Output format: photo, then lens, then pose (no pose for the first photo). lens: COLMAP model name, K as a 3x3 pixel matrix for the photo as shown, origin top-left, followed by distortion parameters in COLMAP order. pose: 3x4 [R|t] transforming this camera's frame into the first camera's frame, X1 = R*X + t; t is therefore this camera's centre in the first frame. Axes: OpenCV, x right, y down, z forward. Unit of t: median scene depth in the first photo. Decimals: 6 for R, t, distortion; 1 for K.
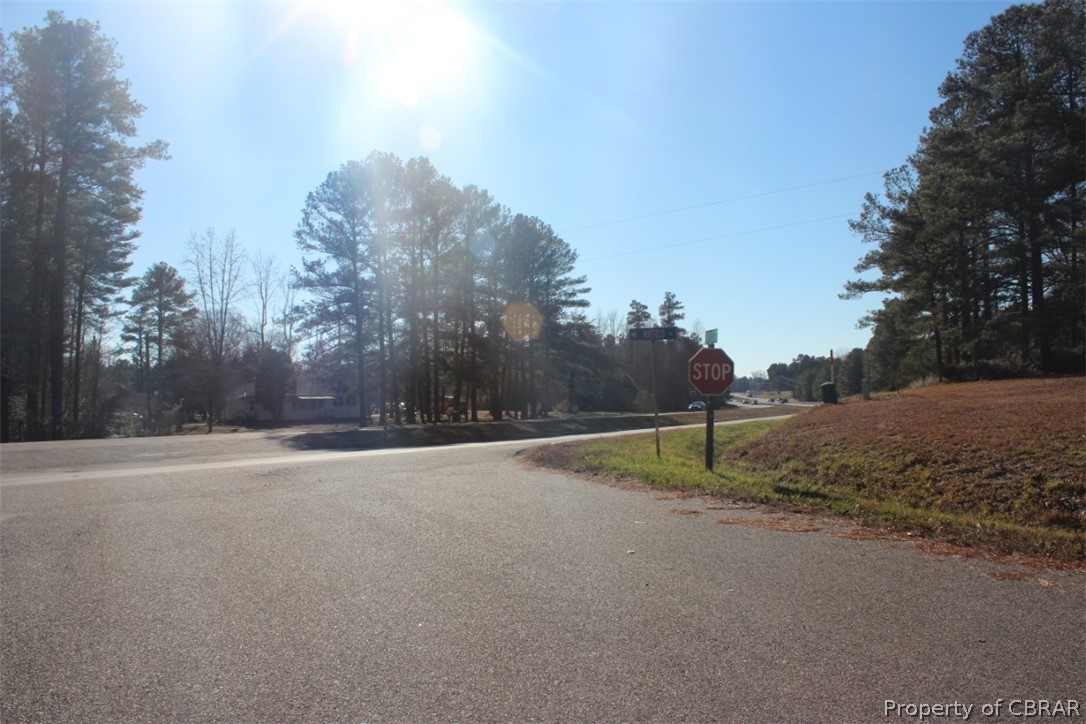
lens RADIAL K [[898.5, 0, 556.4], [0, 898.5, 366.2], [0, 0, 1]] dist [-0.165047, 0.141590]
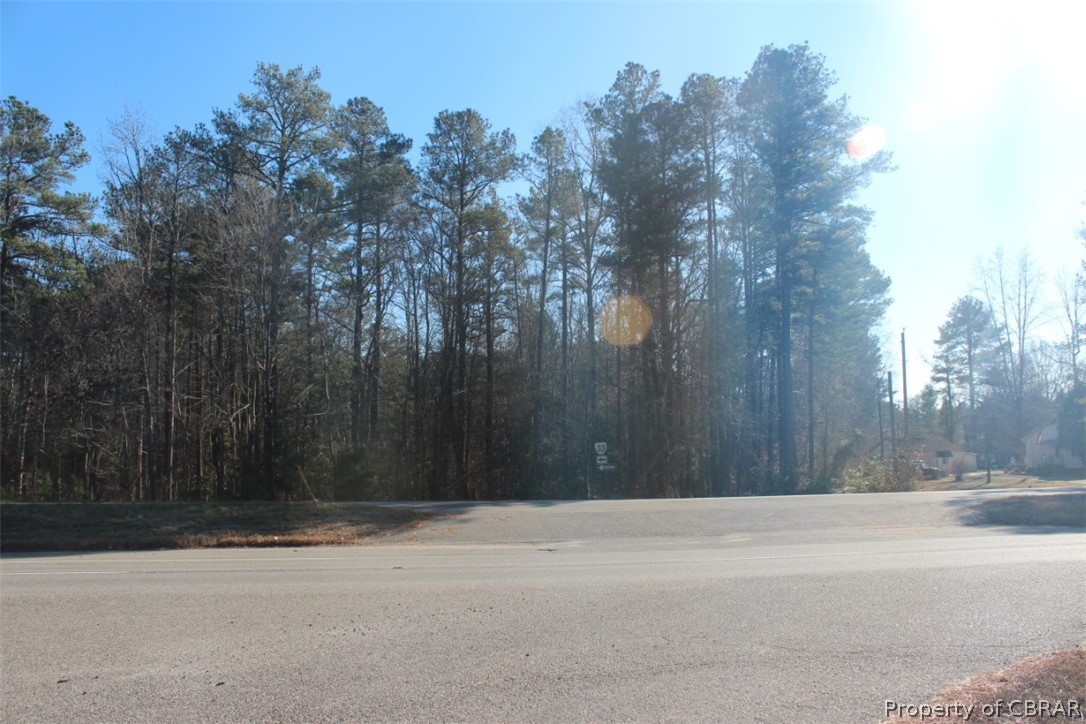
lens RADIAL K [[898.5, 0, 556.4], [0, 898.5, 366.2], [0, 0, 1]] dist [-0.165047, 0.141590]
pose [[0.607943, -0.068297, -0.791038, 0.016319], [0.029865, 0.997556, -0.063175, 0.002193], [0.793419, 0.014783, 0.608496, 0.118549]]
